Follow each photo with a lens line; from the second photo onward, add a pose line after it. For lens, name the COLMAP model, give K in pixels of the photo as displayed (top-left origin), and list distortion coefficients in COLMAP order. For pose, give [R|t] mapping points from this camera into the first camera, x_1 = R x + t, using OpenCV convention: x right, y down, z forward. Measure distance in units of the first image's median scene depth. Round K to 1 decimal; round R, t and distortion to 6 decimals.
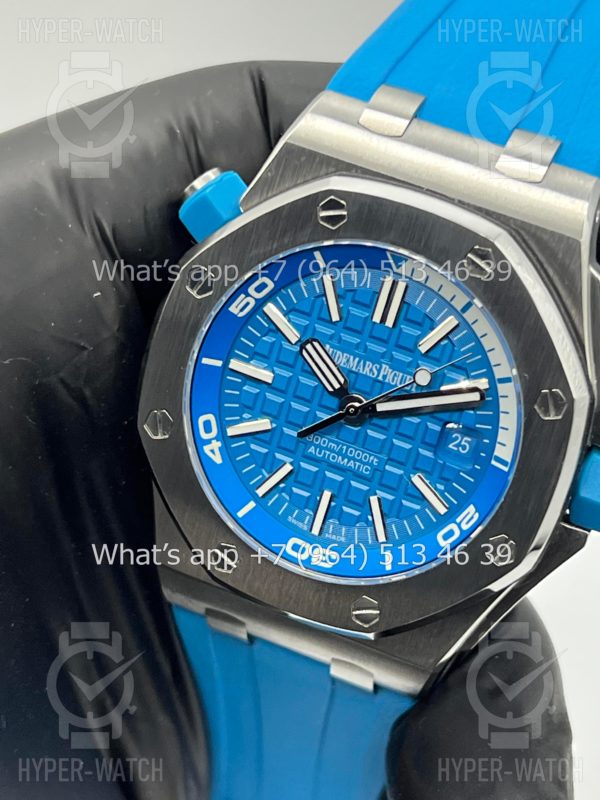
lens RADIAL K [[1873.5, 0, 298.2], [0, 1873.5, 408.2], [0, 0, 1]] dist [0.253936, 0.000000]
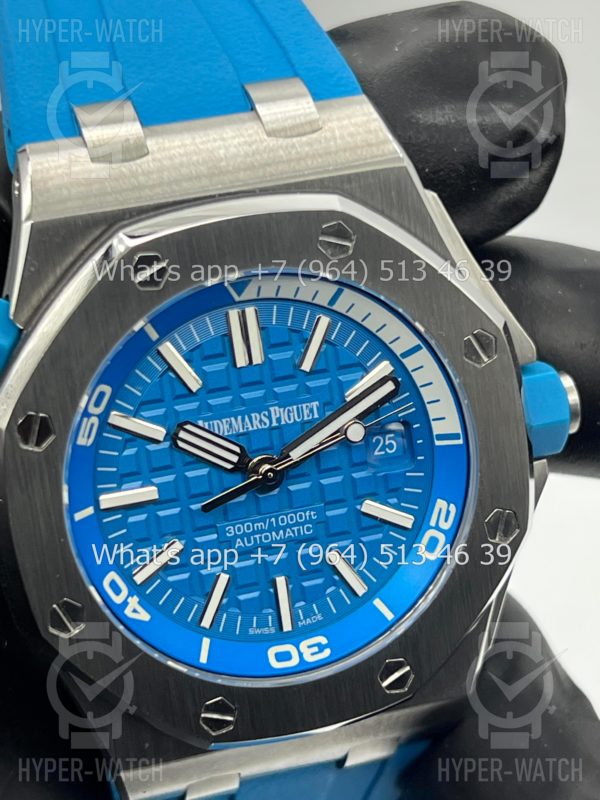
lens RADIAL K [[1873.5, 0, 296.5], [0, 1873.5, 401.4], [0, 0, 1]] dist [0.253936, 0.000000]
pose [[0.781390, -0.489040, 0.387645, -0.261052], [0.479865, 0.867992, 0.127749, -0.124388], [-0.398948, 0.086196, 0.912914, 0.245128]]
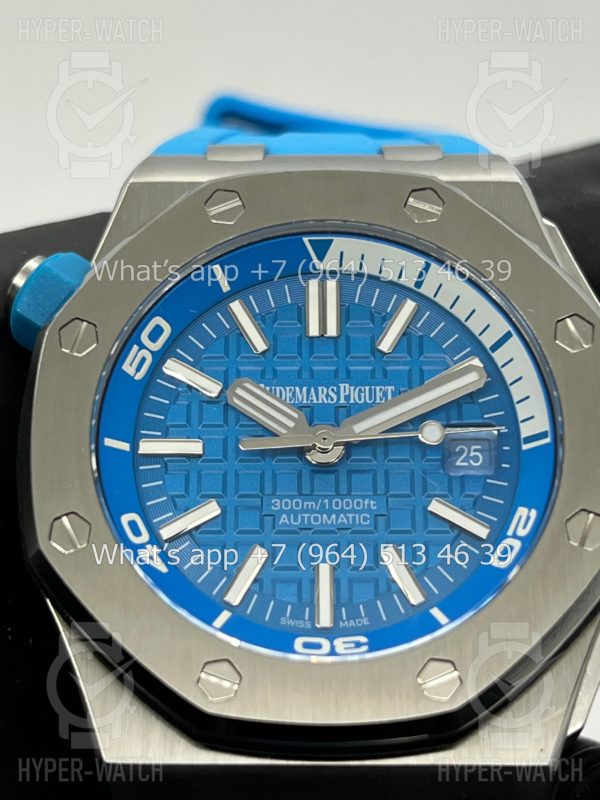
lens RADIAL K [[1873.5, 0, 299.5], [0, 1873.5, 403.4], [0, 0, 1]] dist [0.253936, 0.000000]
pose [[0.923662, -0.186443, 0.334795, -0.223734], [0.334080, 0.819756, -0.465179, 0.328100], [-0.187720, 0.541516, 0.819464, 0.384825]]
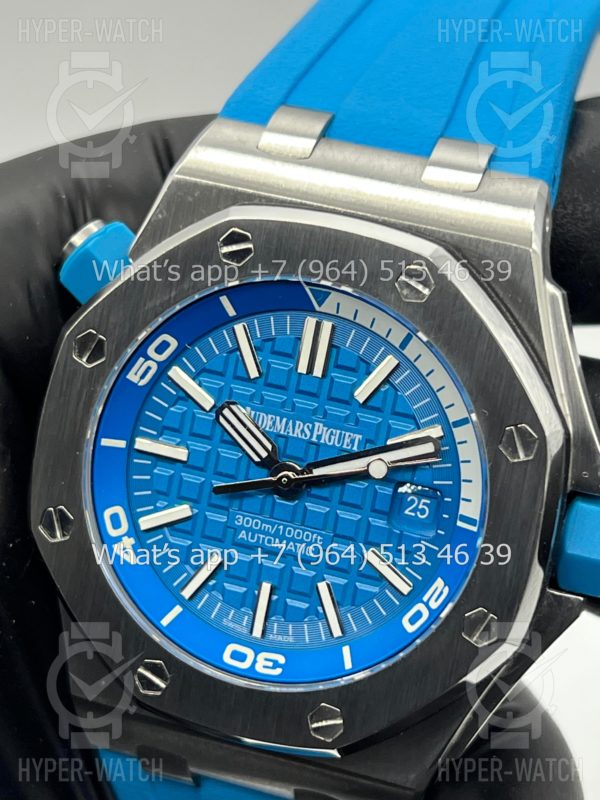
lens RADIAL K [[1873.5, 0, 299.1], [0, 1873.5, 397.0], [0, 0, 1]] dist [0.253936, 0.000000]
pose [[0.994477, -0.102576, 0.022213, 0.020201], [0.104394, 0.988596, -0.108535, 0.055405], [-0.010827, 0.110254, 0.993844, 0.163606]]
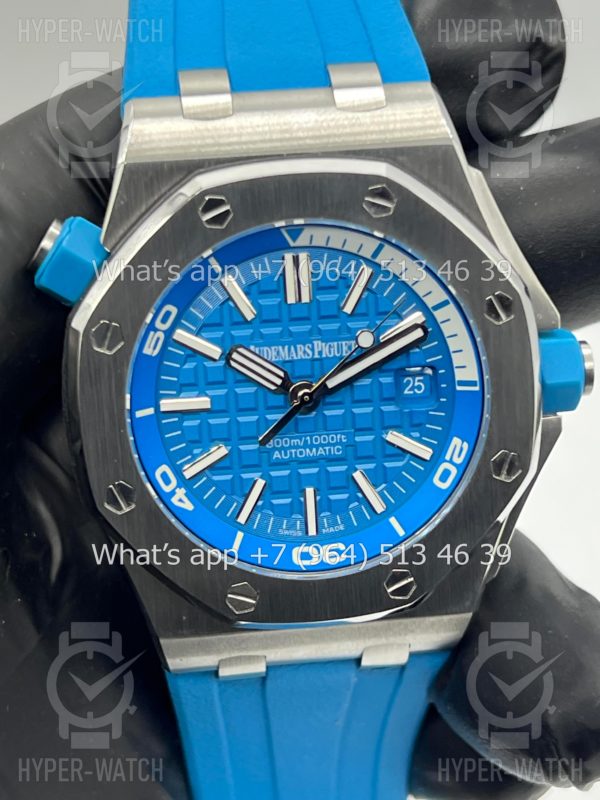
lens RADIAL K [[1873.5, 0, 303.3], [0, 1873.5, 396.8], [0, 0, 1]] dist [0.253936, 0.000000]
pose [[0.872527, -0.399277, 0.281555, -0.238427], [0.399474, 0.914820, 0.059367, -0.056154], [-0.281276, 0.060675, 0.957707, 0.088178]]
